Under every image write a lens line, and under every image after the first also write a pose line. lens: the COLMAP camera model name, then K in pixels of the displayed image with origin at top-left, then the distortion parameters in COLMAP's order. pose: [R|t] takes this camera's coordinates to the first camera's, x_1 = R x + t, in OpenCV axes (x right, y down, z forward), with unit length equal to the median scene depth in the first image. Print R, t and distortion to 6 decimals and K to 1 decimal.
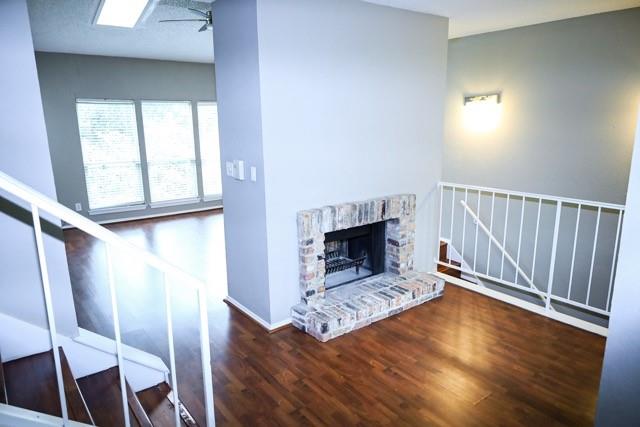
lens RADIAL K [[439.5, 0, 320.0], [0, 439.5, 213.5], [0, 0, 1]] dist [-0.006834, 0.002379]
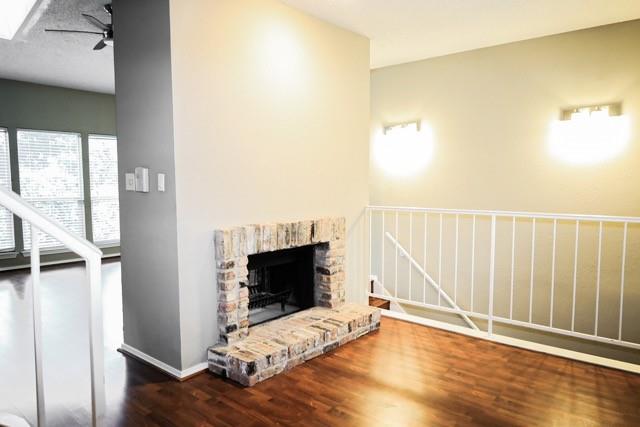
lens RADIAL K [[452.1, 0, 320.0], [0, 452.1, 213.5], [0, 0, 1]] dist [-0.006002, 0.000729]
pose [[0.978089, -0.007182, 0.208064, -0.033905], [0.036773, 0.989650, -0.138708, 0.091219], [-0.204914, 0.143320, 0.968230, 0.114874]]
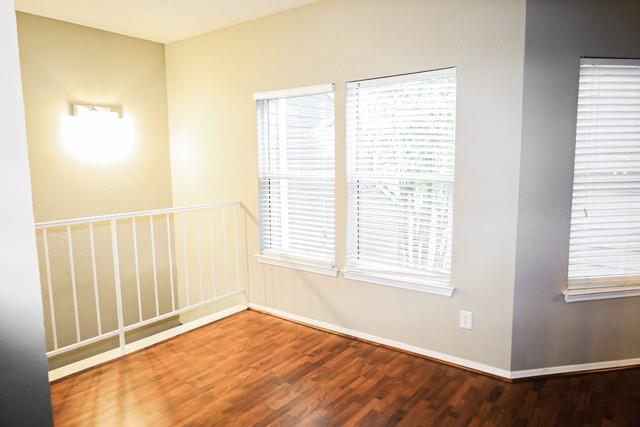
lens RADIAL K [[439.5, 0, 320.0], [0, 439.5, 213.5], [0, 0, 1]] dist [-0.006834, 0.002379]
pose [[-0.270091, -0.106344, 0.956944, -0.397659], [0.223511, 0.959807, 0.169747, -0.095841], [-0.936533, 0.259735, -0.235466, 0.811496]]
